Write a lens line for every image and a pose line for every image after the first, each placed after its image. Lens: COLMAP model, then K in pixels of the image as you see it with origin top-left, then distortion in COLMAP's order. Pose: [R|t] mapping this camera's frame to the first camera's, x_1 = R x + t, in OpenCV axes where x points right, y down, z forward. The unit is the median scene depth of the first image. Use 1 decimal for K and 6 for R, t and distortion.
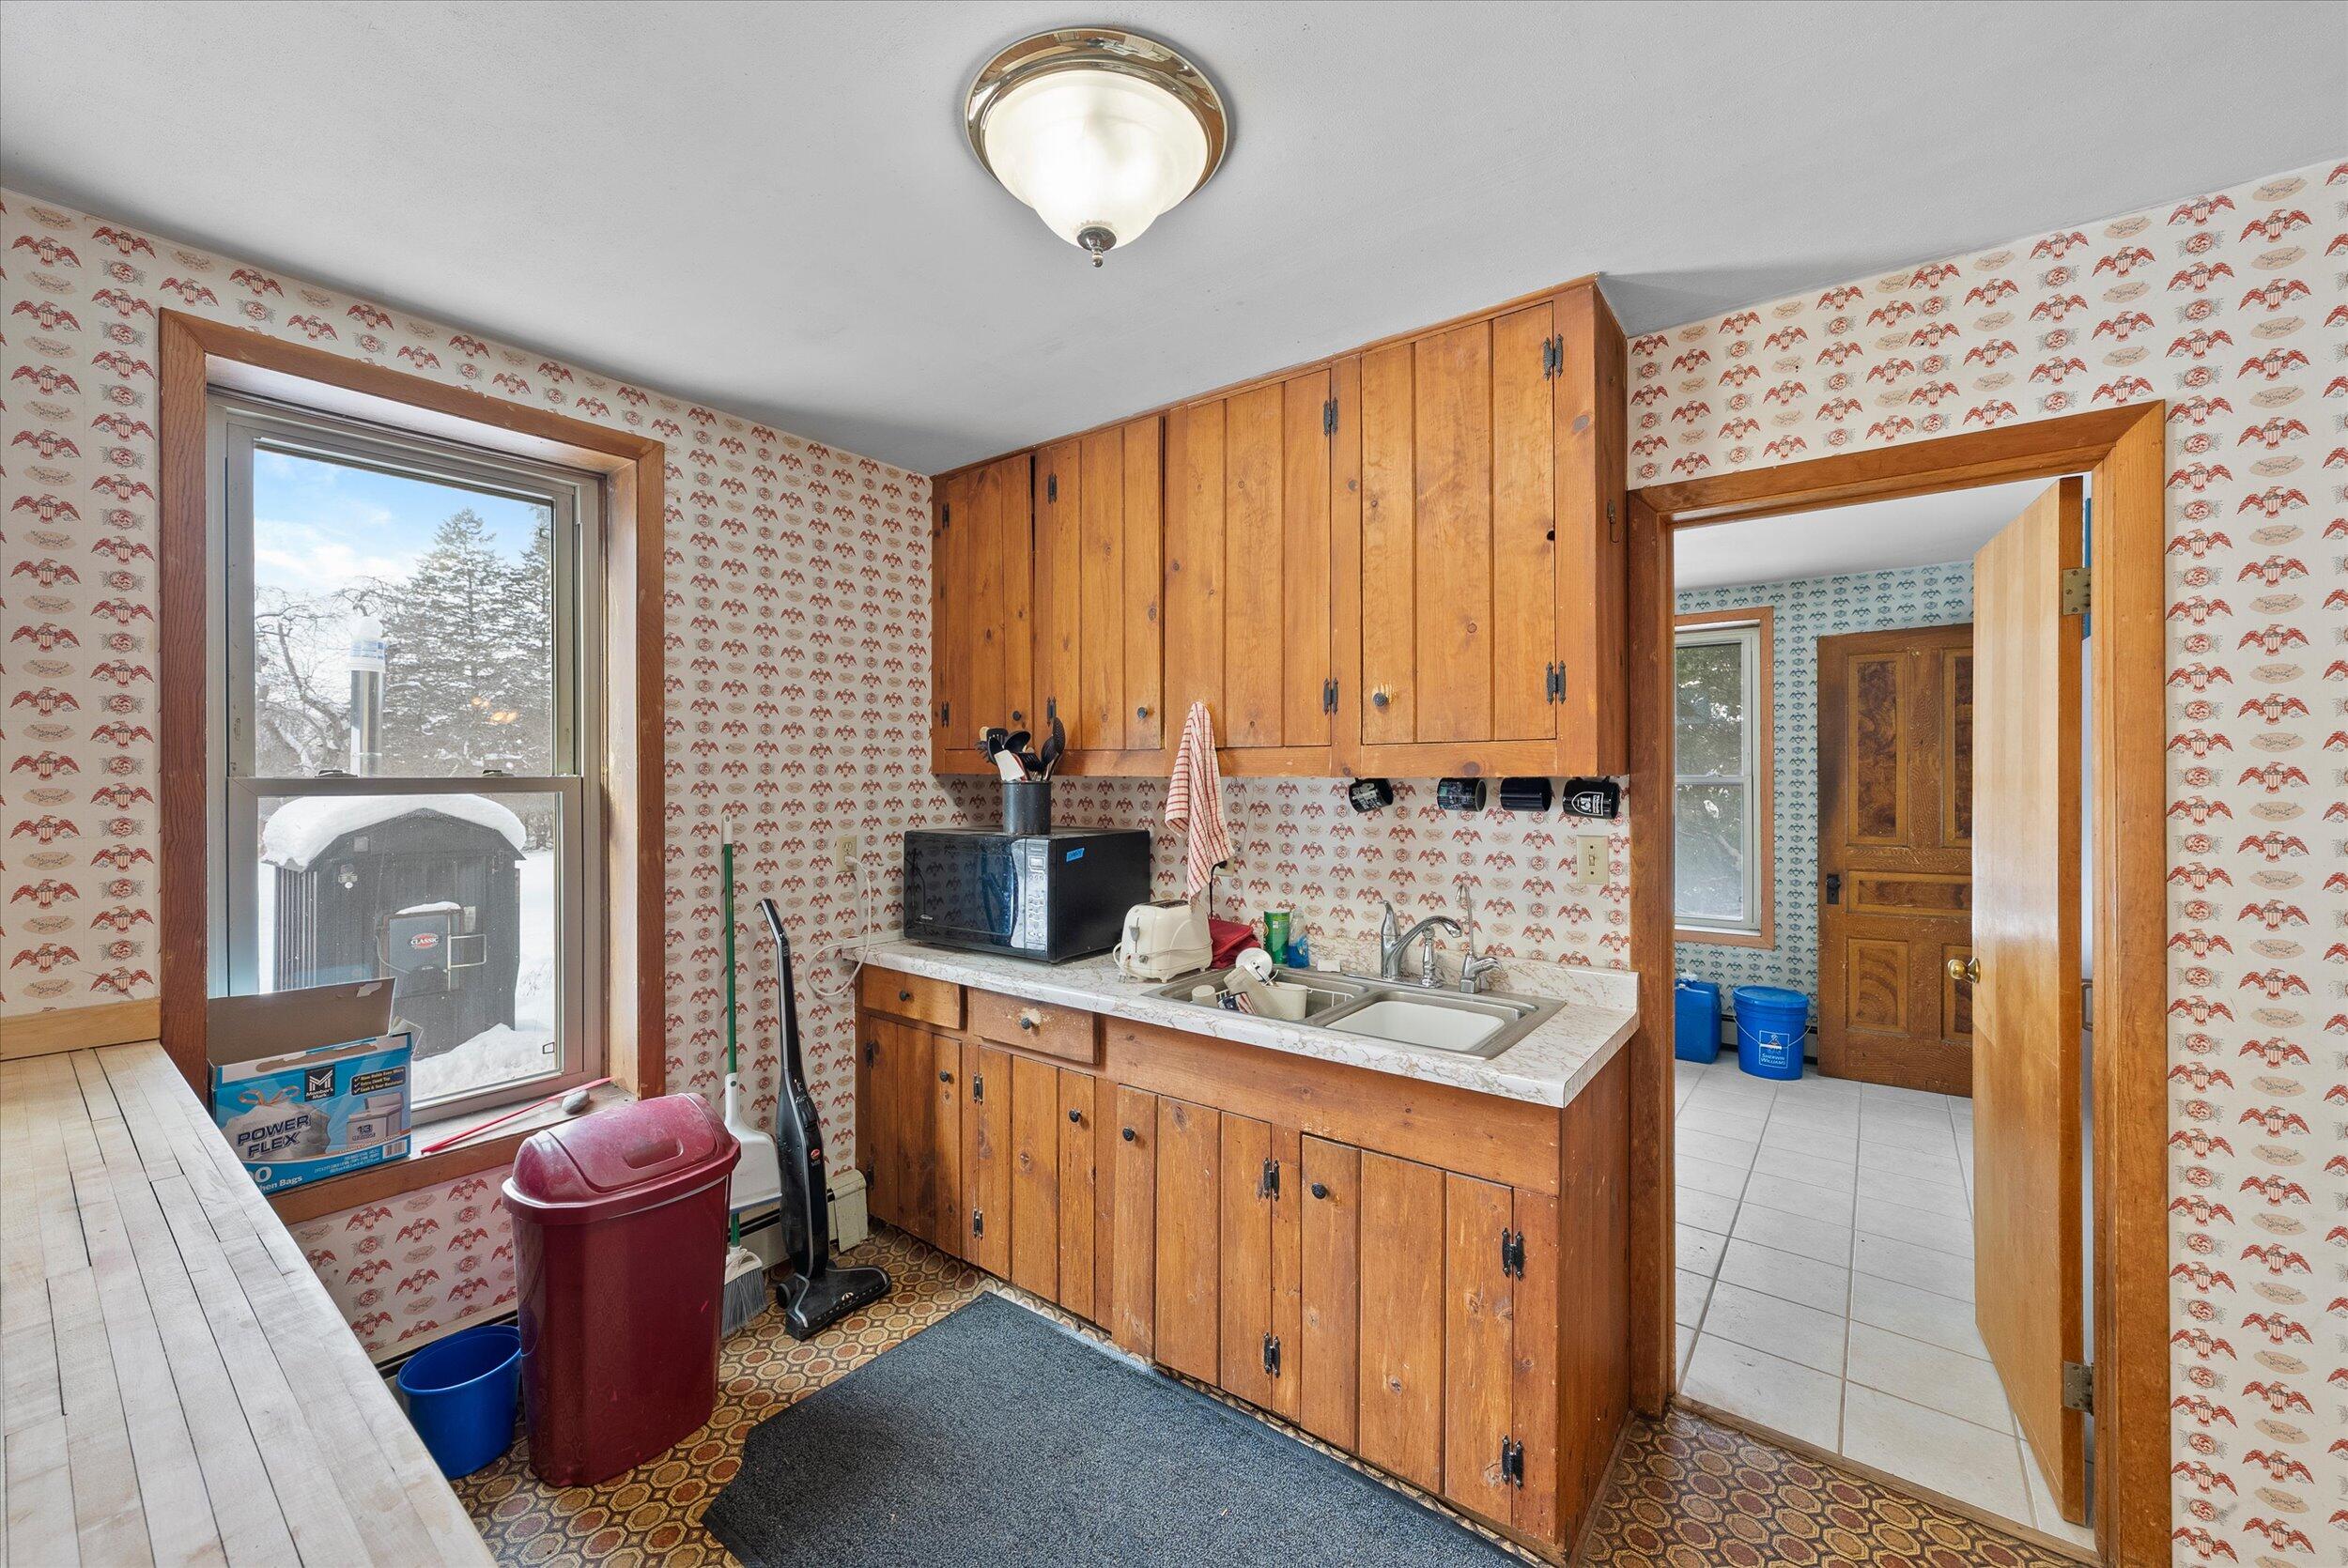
lens RADIAL K [[922.0, 0, 1170.8], [0, 922.0, 781.2], [0, 0, 1]] dist [-0.001209, 0.000010]
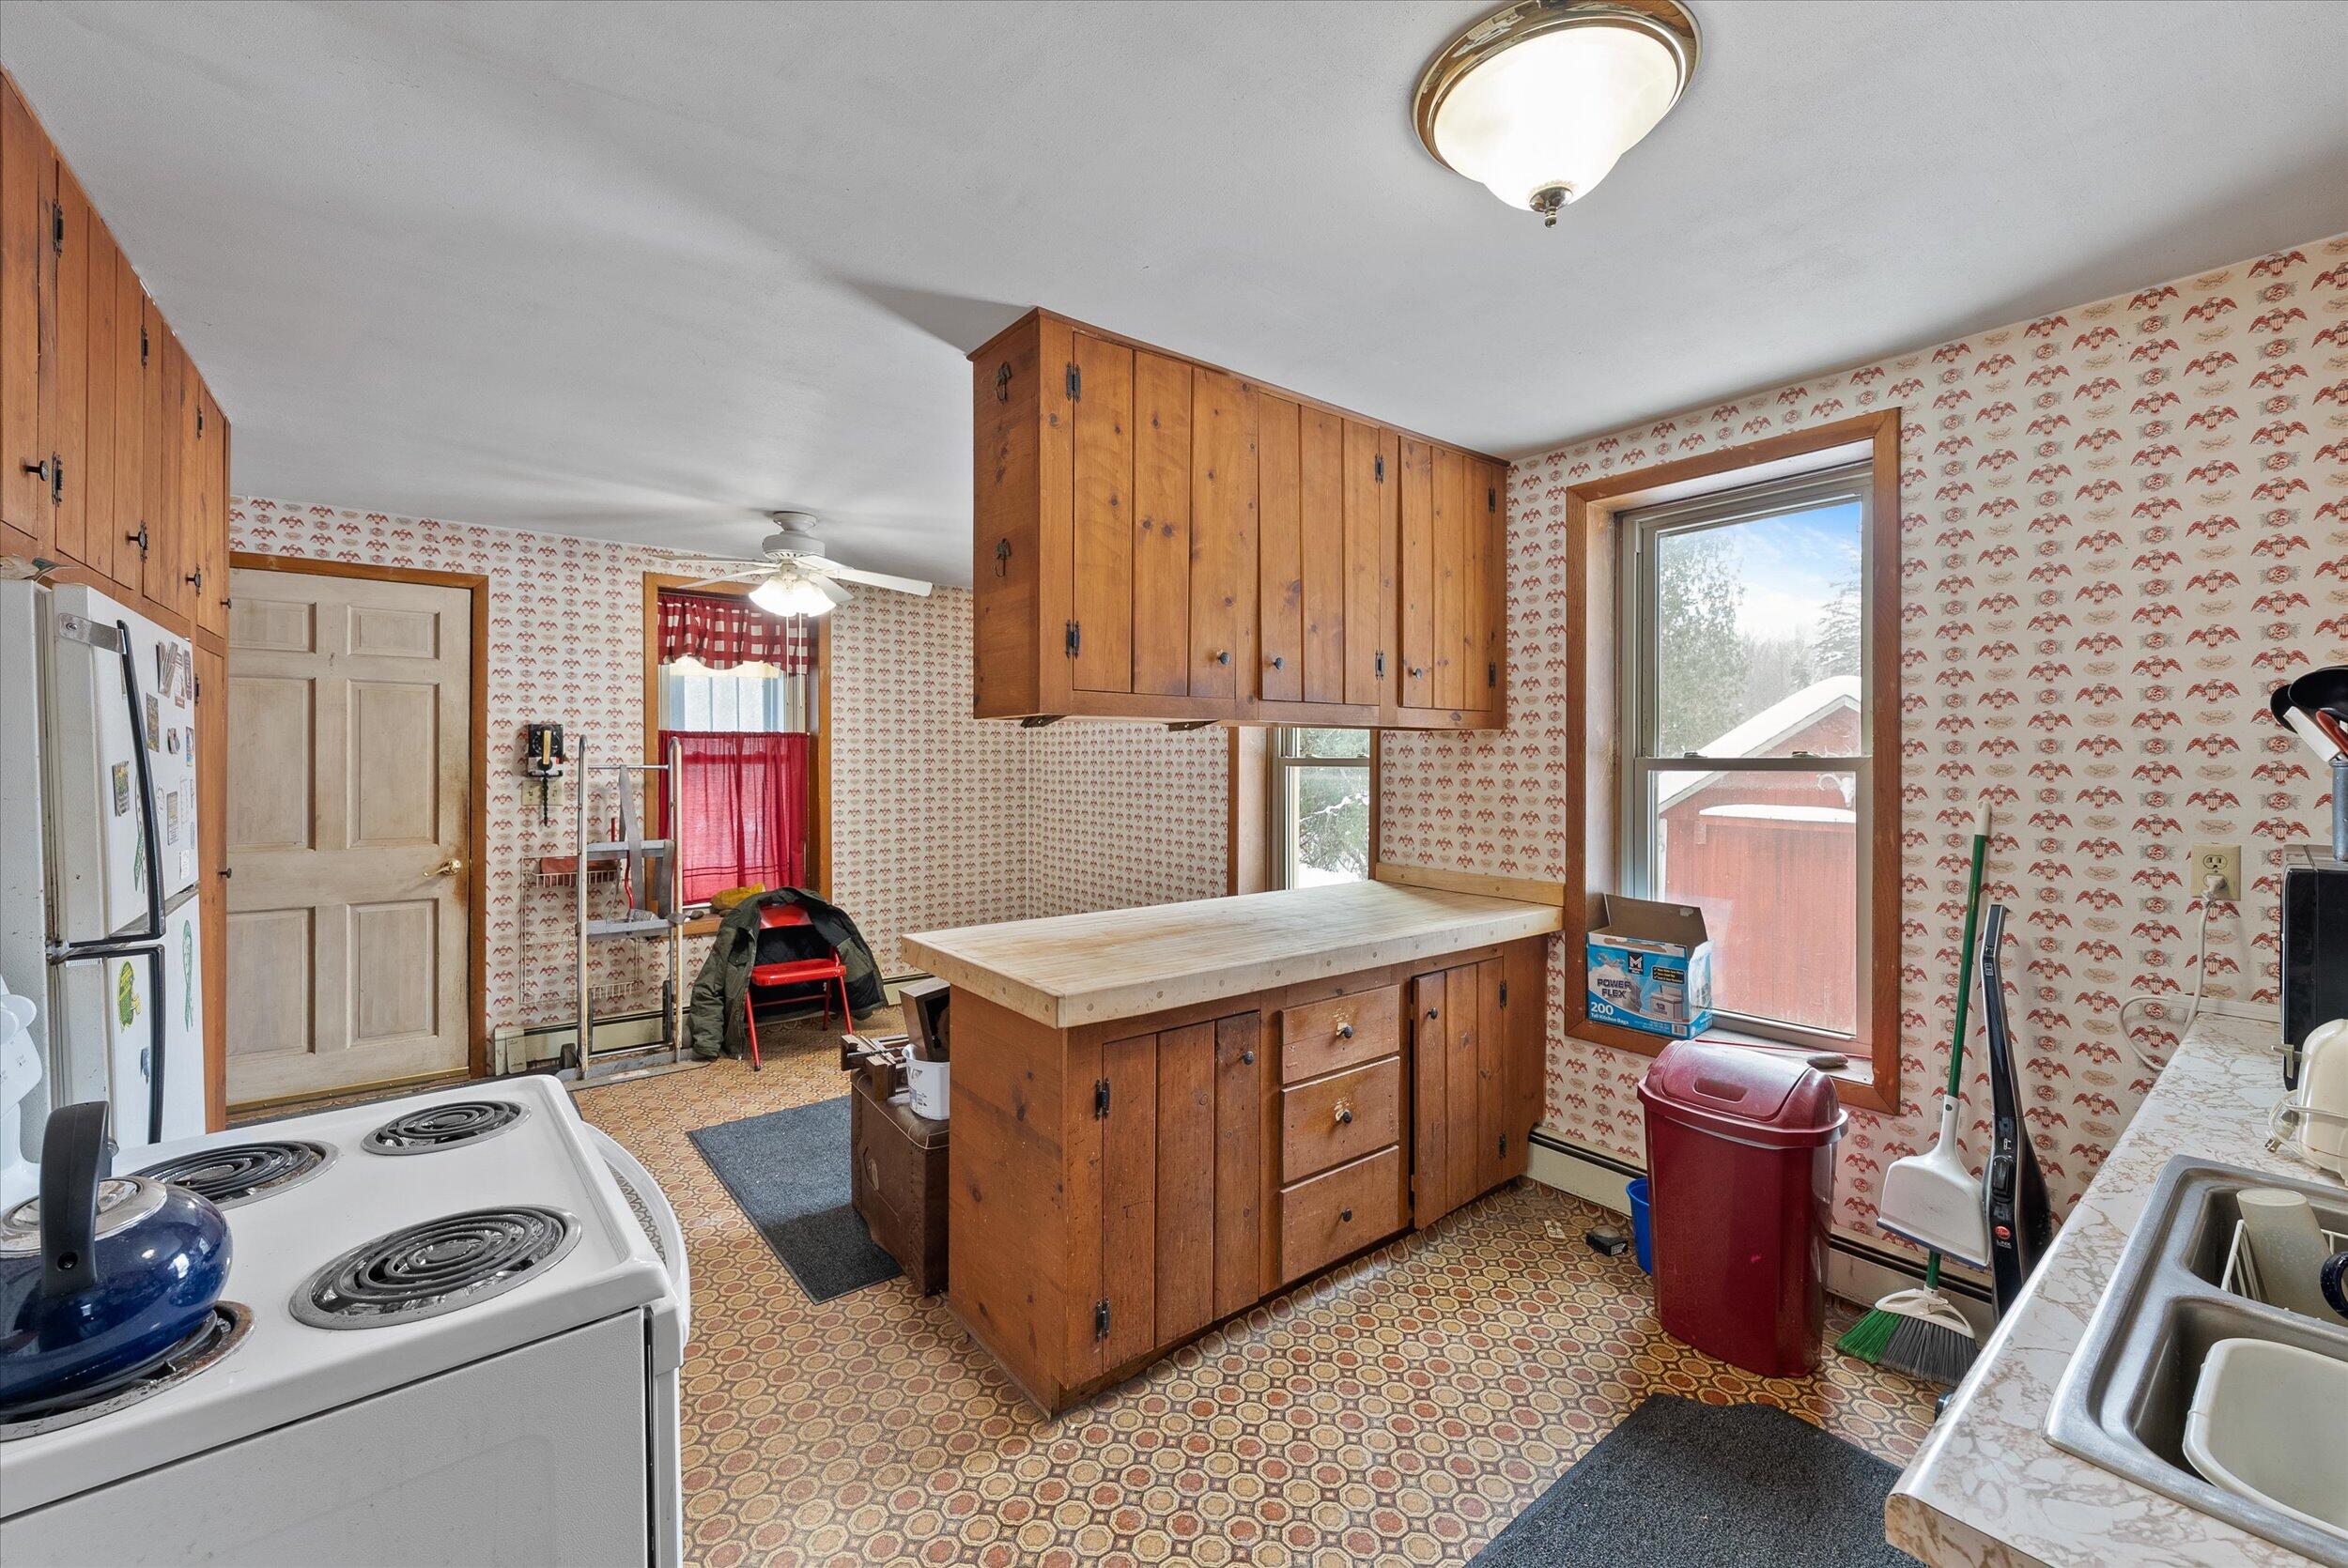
lens RADIAL K [[922.0, 0, 1177.5], [0, 922.0, 765.8], [0, 0, 1]] dist [-0.001209, 0.000010]
pose [[-0.256434, 0.004257, -0.966552, 0.612311], [-0.002583, 0.999984, 0.005089, 0.001493], [0.966558, 0.003802, -0.256419, 0.567919]]
